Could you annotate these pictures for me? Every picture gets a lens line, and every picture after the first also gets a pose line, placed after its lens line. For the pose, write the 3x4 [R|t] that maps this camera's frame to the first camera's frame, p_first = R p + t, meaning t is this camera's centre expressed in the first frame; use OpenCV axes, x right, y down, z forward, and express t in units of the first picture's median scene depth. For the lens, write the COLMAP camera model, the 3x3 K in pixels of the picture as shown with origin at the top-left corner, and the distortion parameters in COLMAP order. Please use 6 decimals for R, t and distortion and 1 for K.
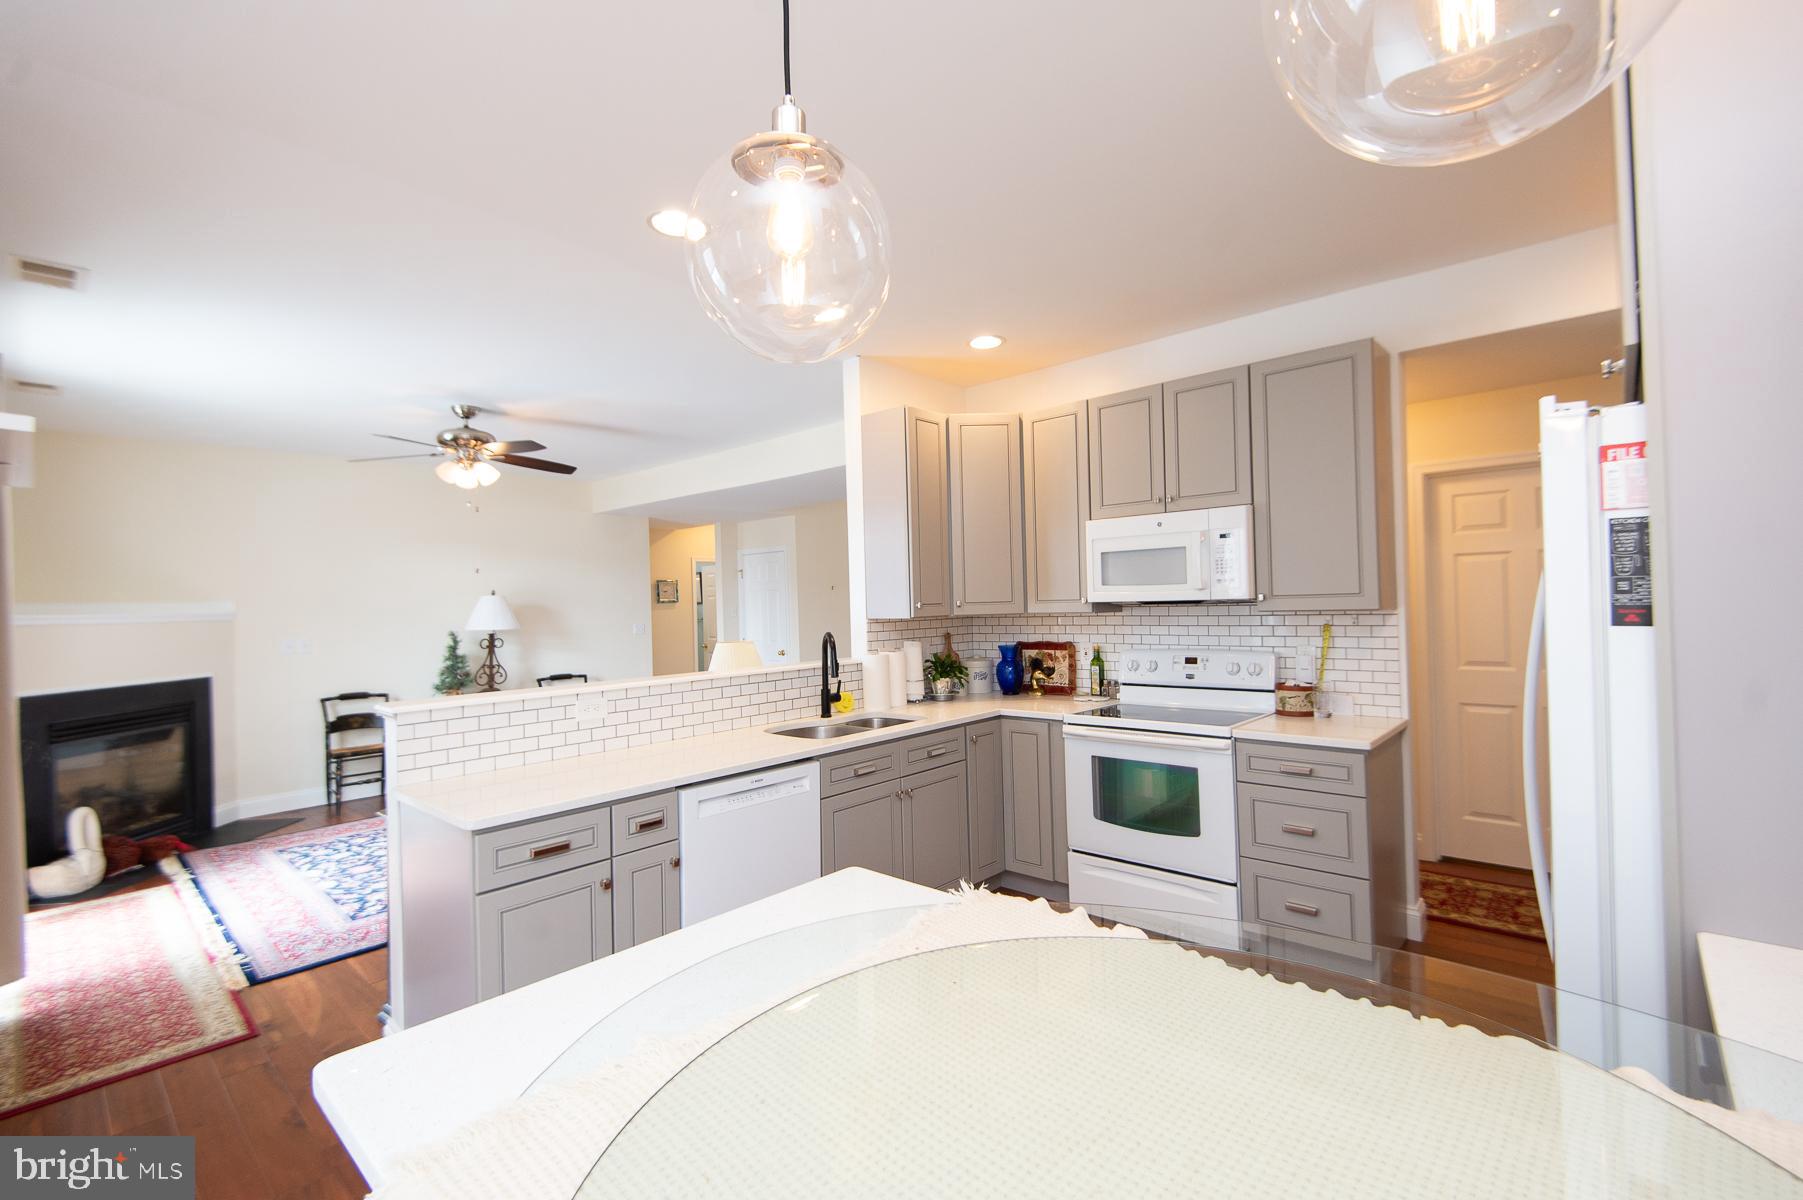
lens RADIAL K [[790.9, 0, 908.3], [0, 790.9, 593.4], [0, 0, 1]] dist [0.012326, -0.007795]
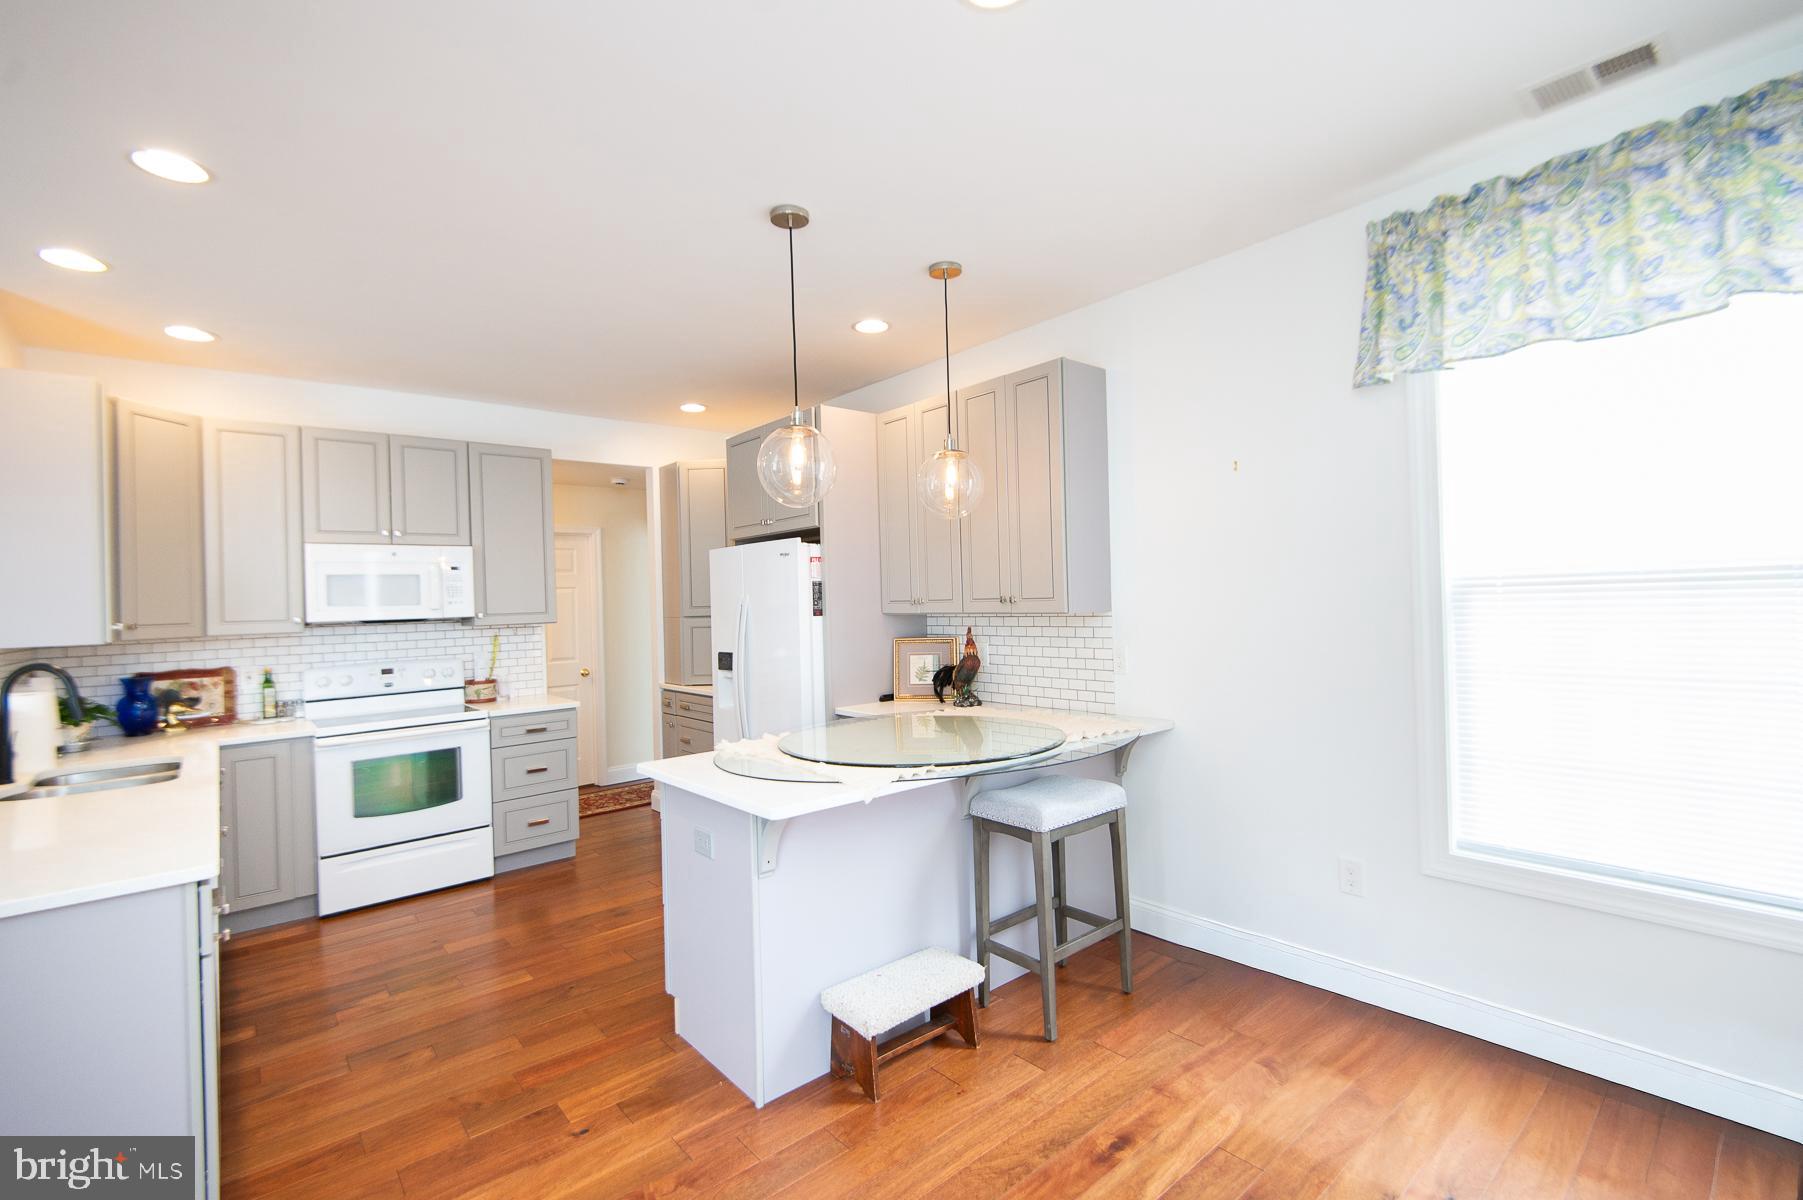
lens RADIAL K [[790.9, 0, 895.6], [0, 790.9, 596.4], [0, 0, 1]] dist [0.012326, -0.007795]
pose [[0.133758, 0.026030, 0.990672, -0.667187], [0.015624, 0.999475, -0.028371, 0.018140], [-0.990891, 0.019274, 0.133281, 0.093628]]
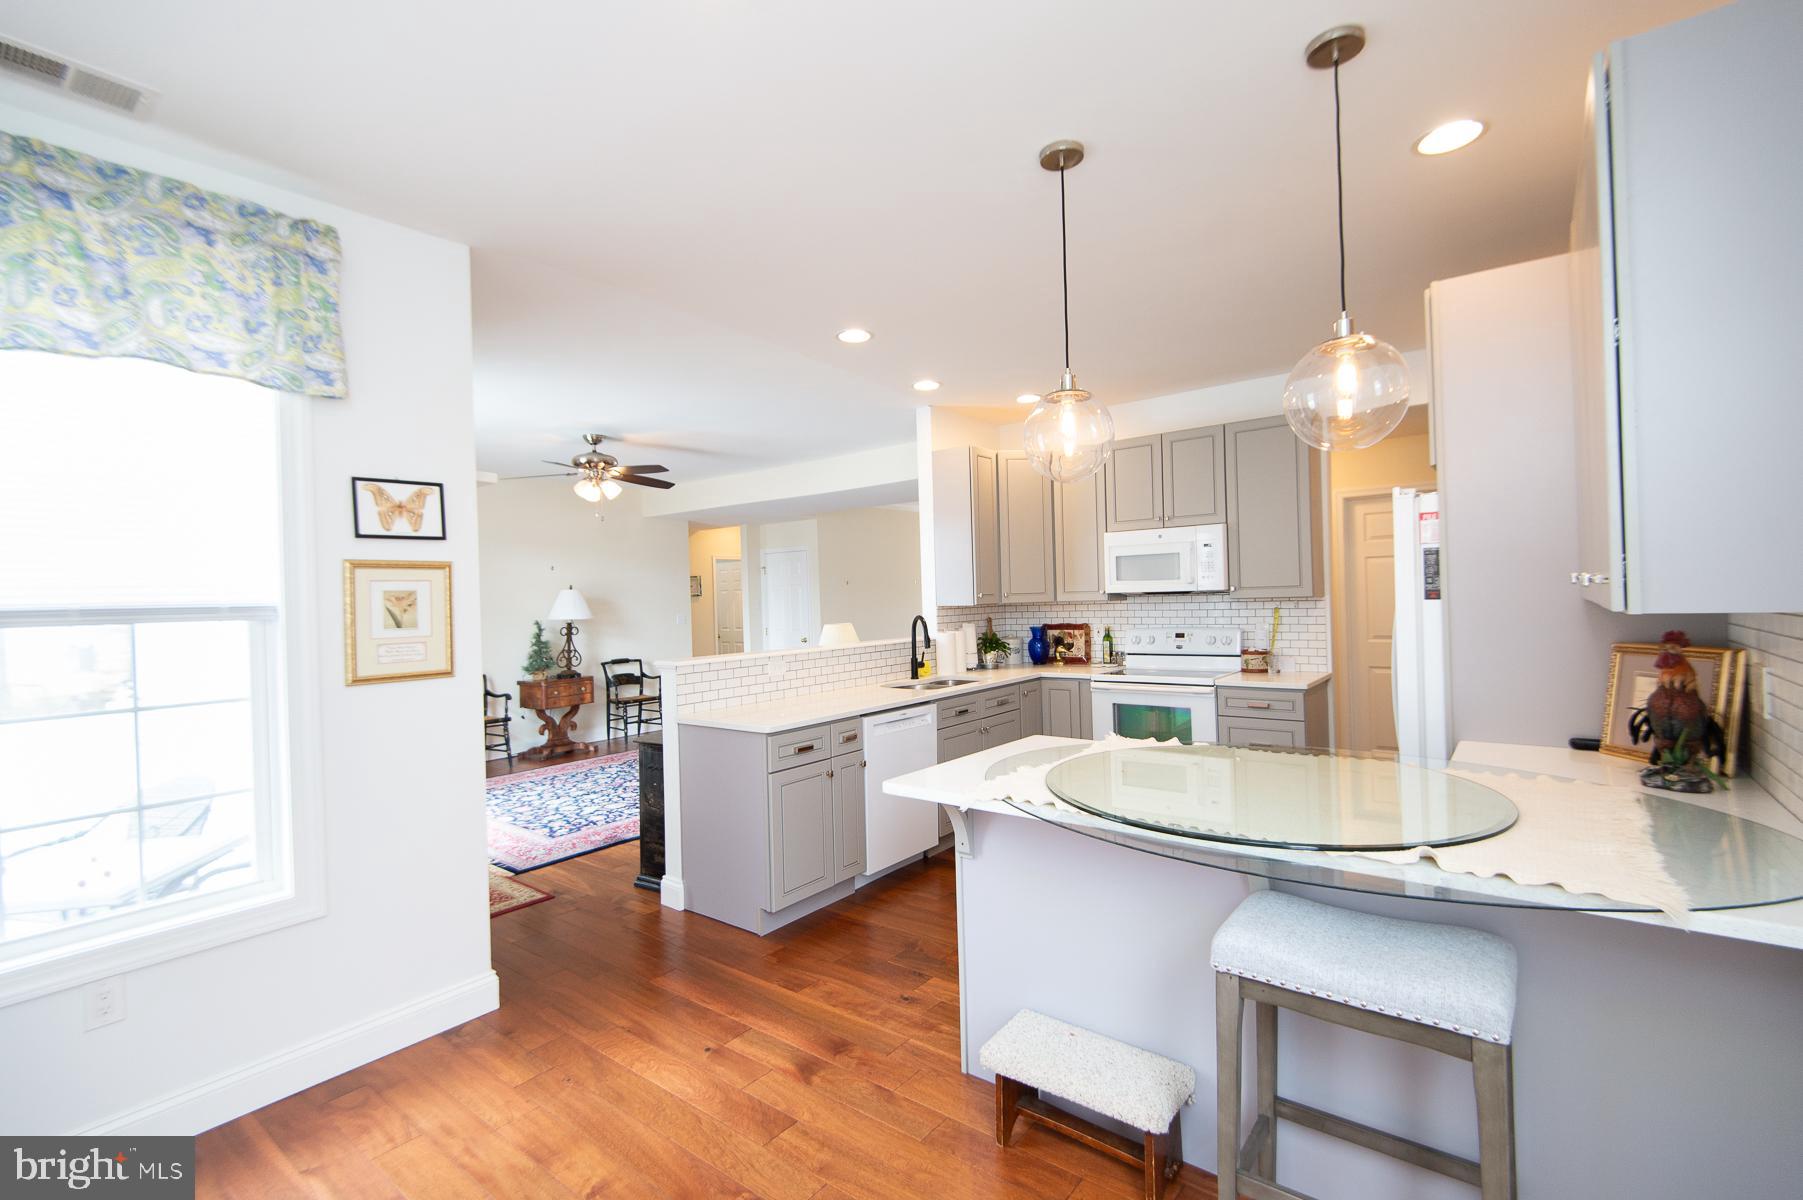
lens RADIAL K [[790.9, 0, 908.4], [0, 790.9, 592.9], [0, 0, 1]] dist [0.012326, -0.007795]
pose [[0.997673, -0.001740, 0.068154, -0.192486], [0.001372, 0.999984, 0.005449, 0.003165], [-0.068162, -0.005343, 0.997660, -0.313981]]
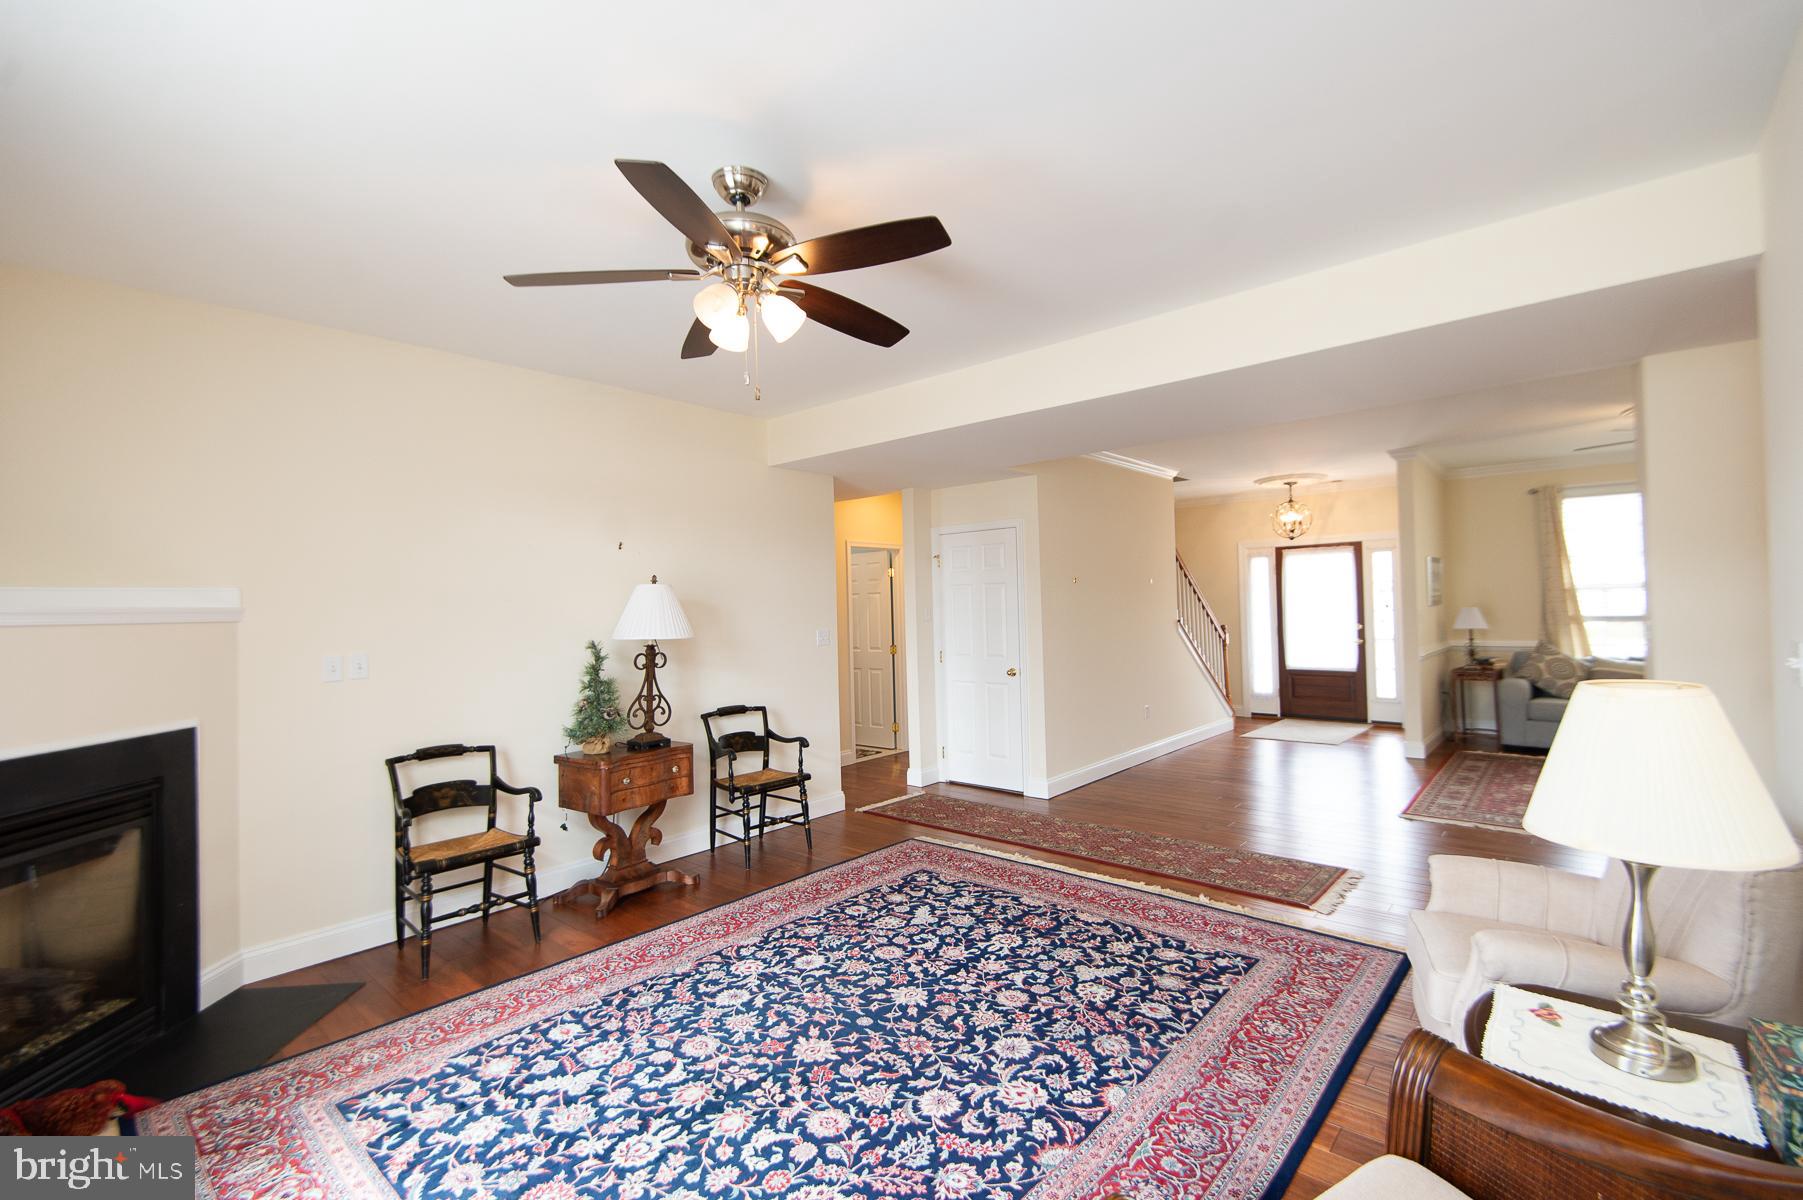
lens RADIAL K [[790.9, 0, 906.9], [0, 790.9, 593.5], [0, 0, 1]] dist [0.012326, -0.007795]
pose [[0.999960, 0.006145, 0.006472, -0.564506], [-0.006112, 0.999968, -0.005126, 0.020765], [-0.006504, 0.005086, 0.999966, 0.647446]]
